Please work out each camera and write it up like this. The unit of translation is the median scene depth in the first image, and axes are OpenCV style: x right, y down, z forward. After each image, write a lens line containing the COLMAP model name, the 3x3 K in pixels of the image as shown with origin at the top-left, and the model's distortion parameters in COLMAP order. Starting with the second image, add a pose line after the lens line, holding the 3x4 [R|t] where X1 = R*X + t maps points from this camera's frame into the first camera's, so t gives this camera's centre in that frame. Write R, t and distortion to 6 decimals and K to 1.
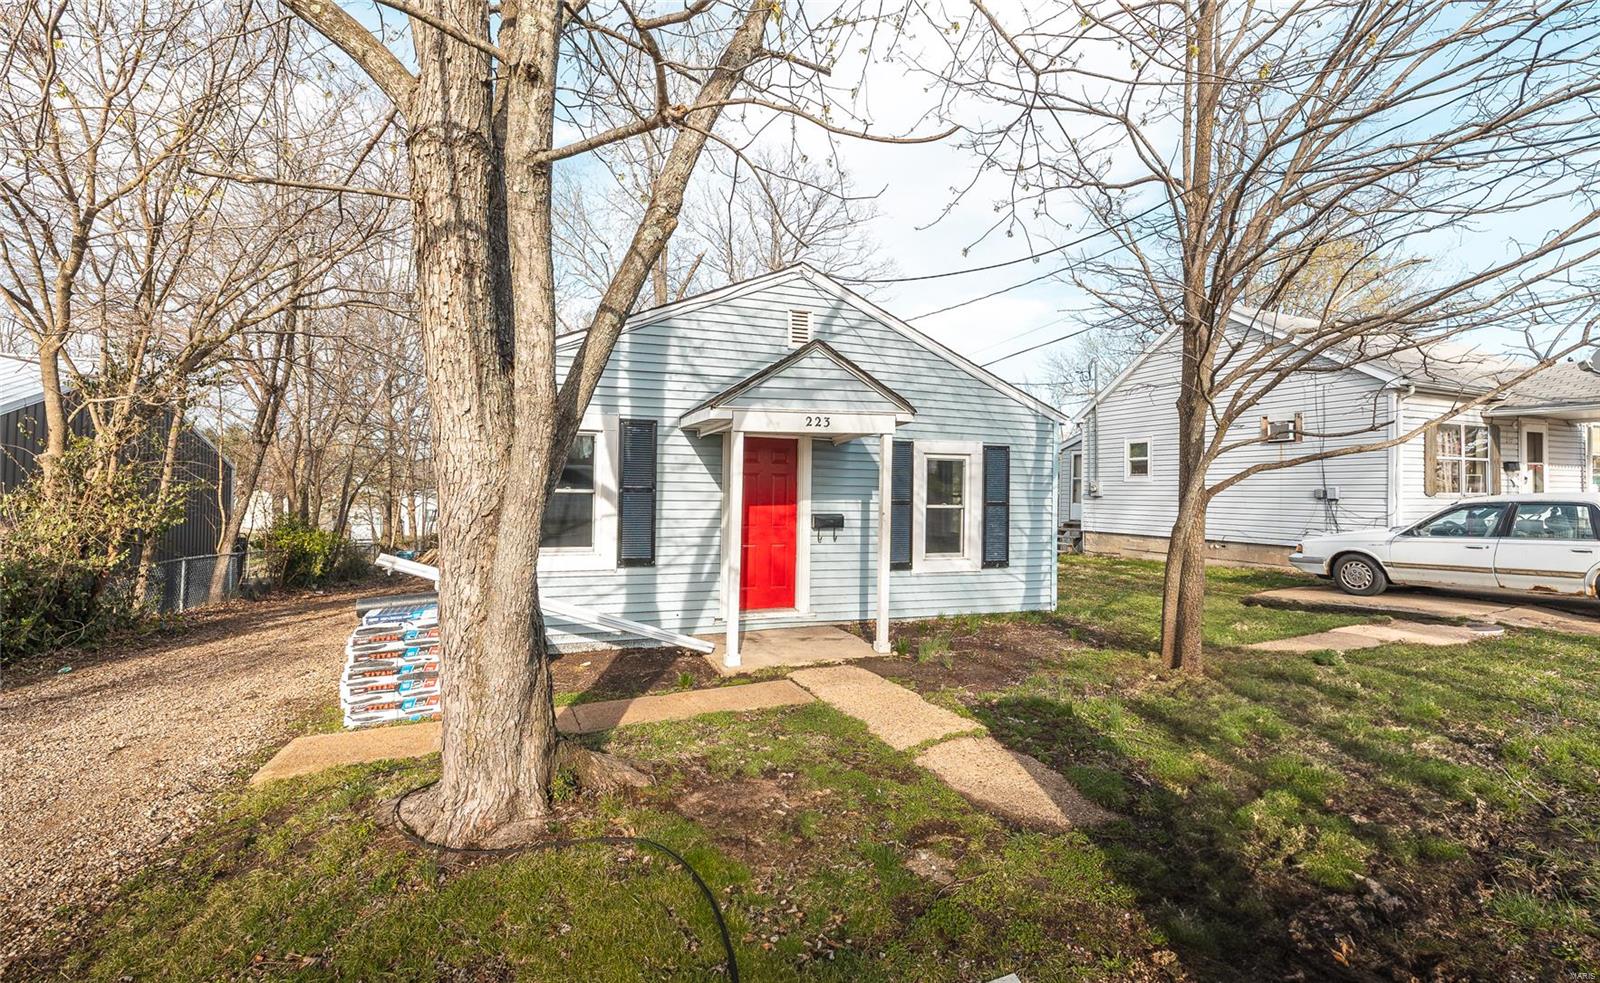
lens RADIAL K [[695.5, 0, 799.5], [0, 695.5, 479.2], [0, 0, 1]] dist [0.001642, -0.000299]
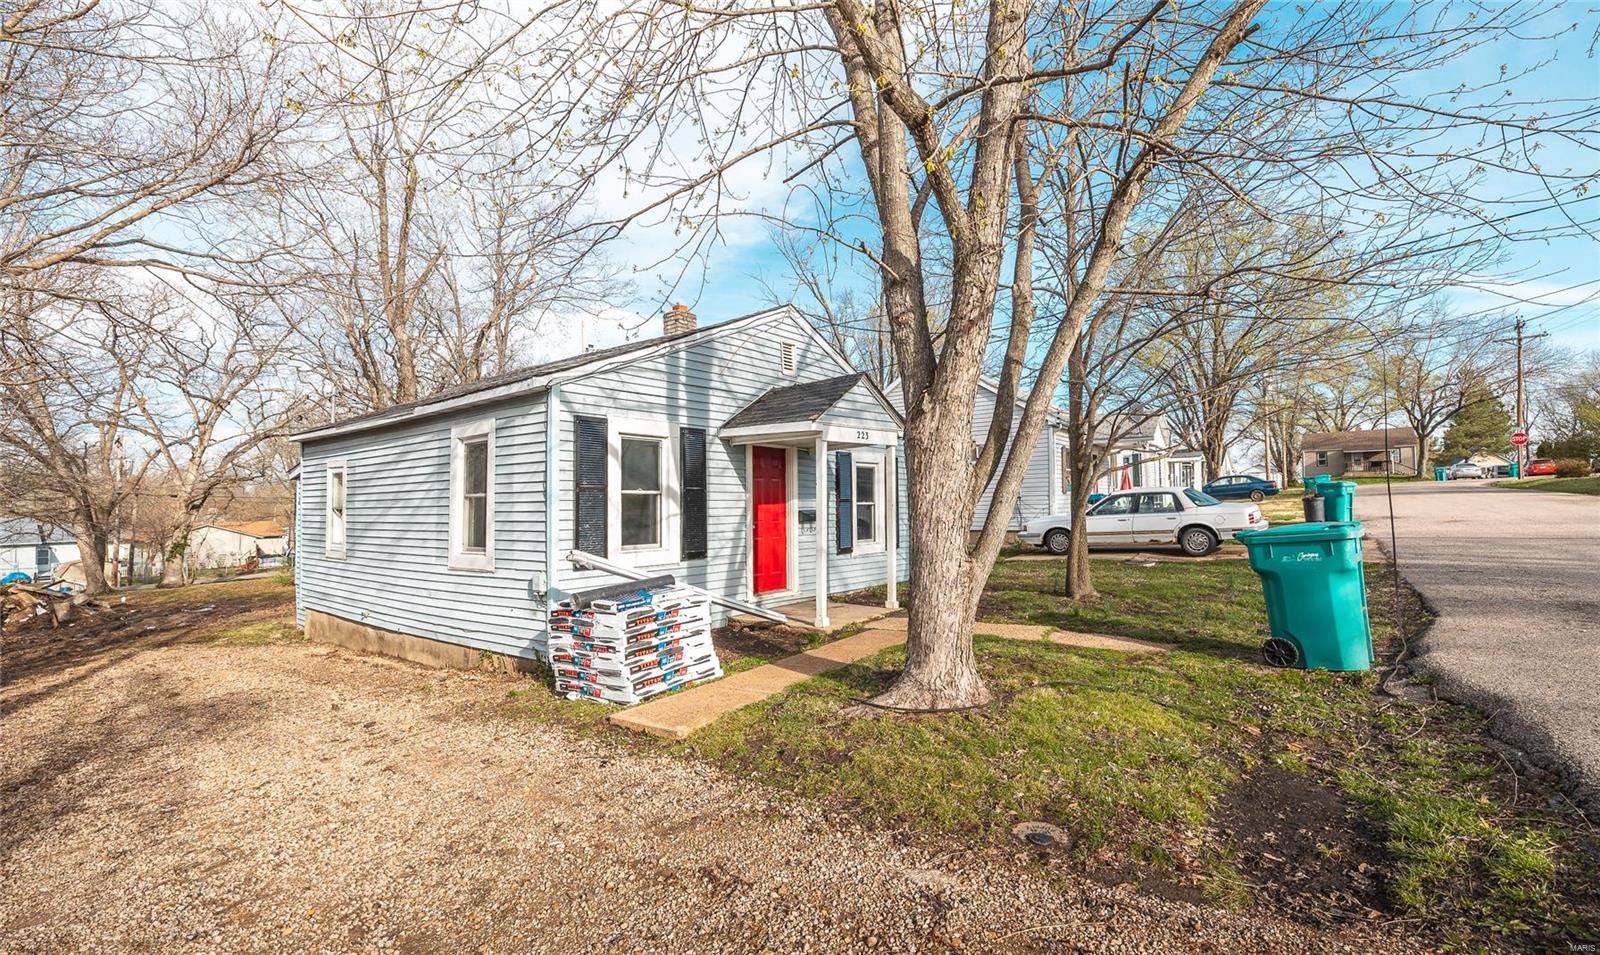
lens RADIAL K [[697.6, 0, 801.1], [0, 697.6, 490.8], [0, 0, 1]] dist [-0.000388, -0.000008]
pose [[0.849324, -0.011651, 0.527743, -0.666683], [0.016886, 0.999844, -0.005102, 0.023227], [-0.527601, 0.013245, 0.849389, -0.047242]]
